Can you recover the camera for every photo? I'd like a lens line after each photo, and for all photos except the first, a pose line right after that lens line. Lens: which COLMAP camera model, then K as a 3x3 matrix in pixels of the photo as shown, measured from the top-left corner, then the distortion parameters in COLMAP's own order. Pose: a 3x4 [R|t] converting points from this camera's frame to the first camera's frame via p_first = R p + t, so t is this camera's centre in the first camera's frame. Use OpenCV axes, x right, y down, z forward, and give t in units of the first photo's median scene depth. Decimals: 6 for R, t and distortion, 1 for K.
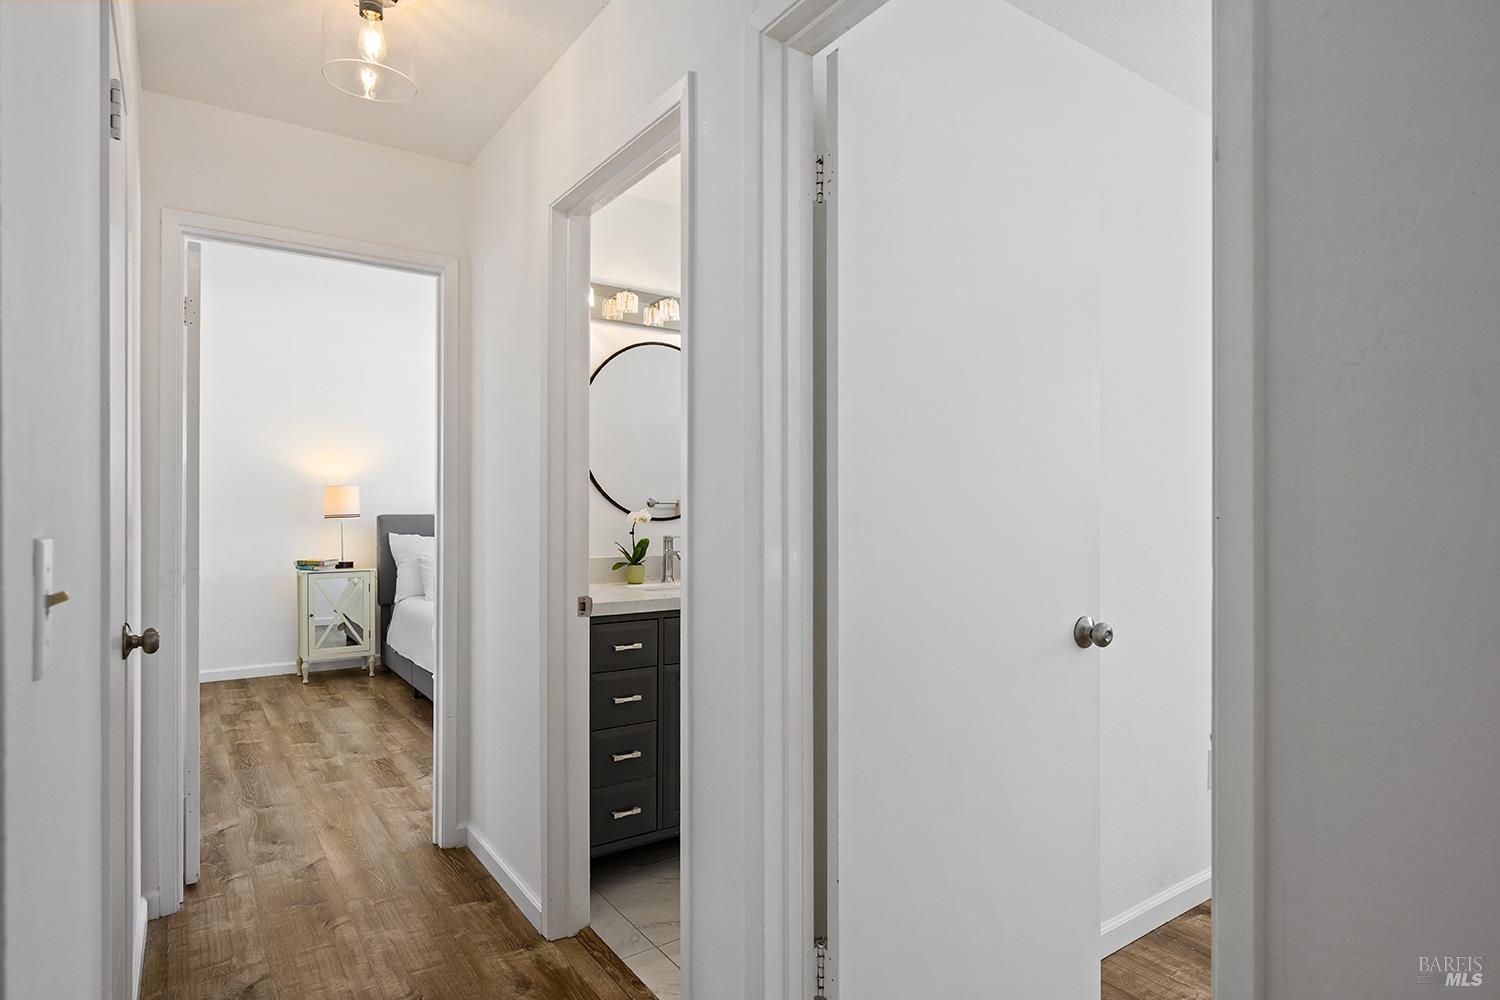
lens RADIAL K [[811.3, 0, 750.0], [0, 811.3, 500.0], [0, 0, 1]] dist [0.003945, 0.000721]
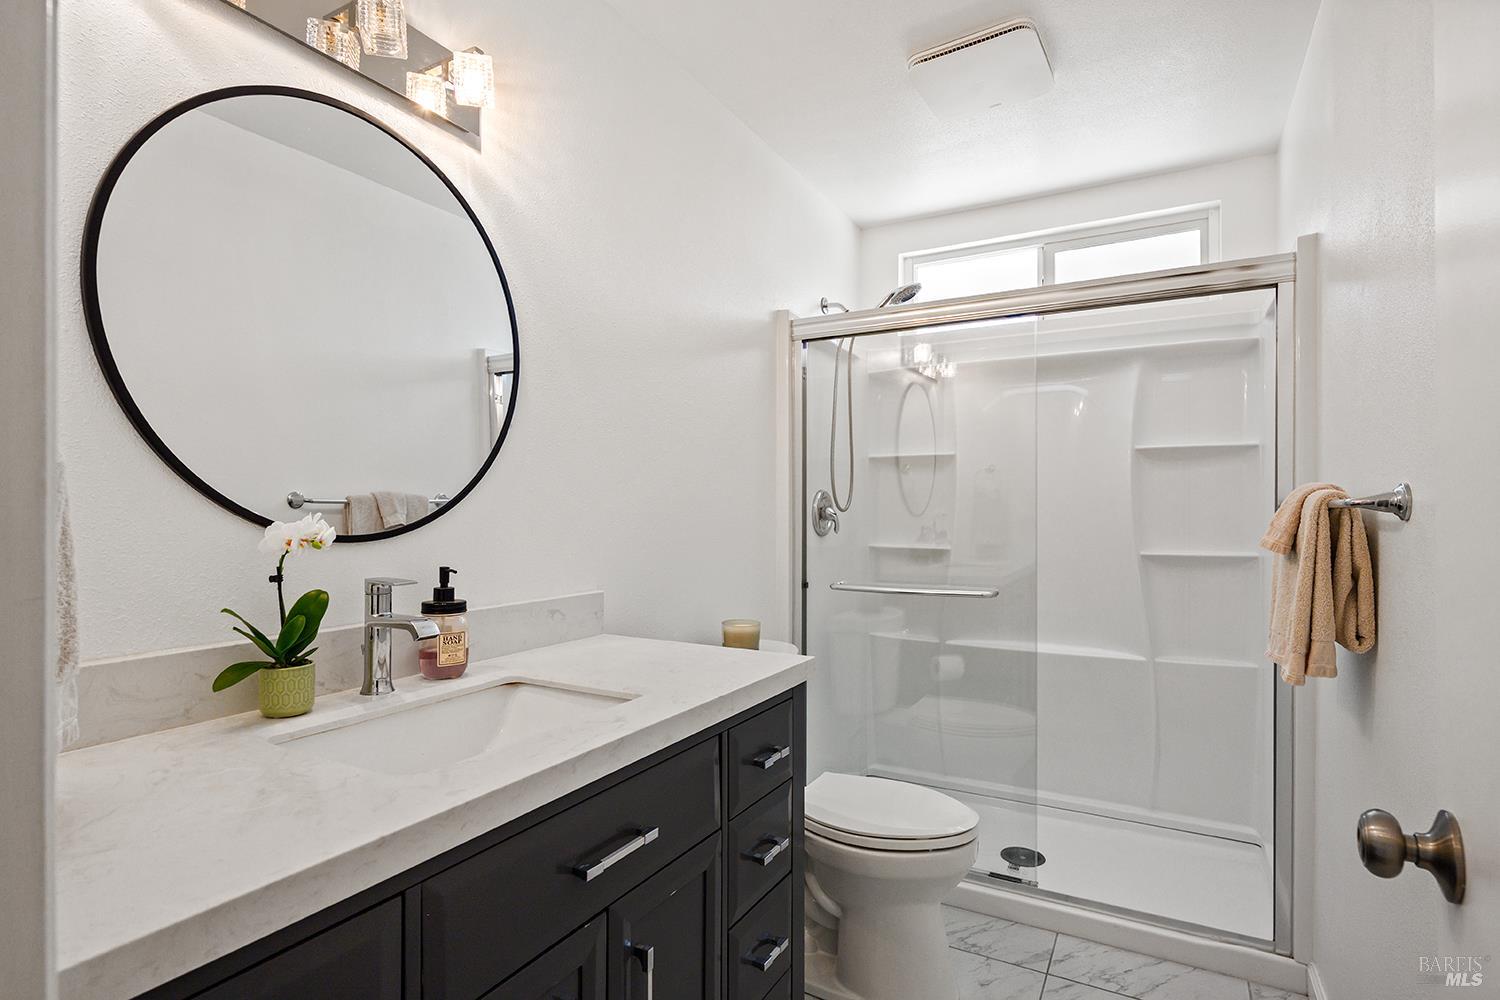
lens RADIAL K [[761.4, 0, 750.0], [0, 761.4, 500.0], [0, 0, 1]] dist [0.003638, 0.000743]
pose [[0.903322, -0.004165, 0.428944, -0.098900], [0.003841, 0.999991, 0.001621, 0.005016], [-0.428947, 0.000183, 0.903330, 0.590205]]
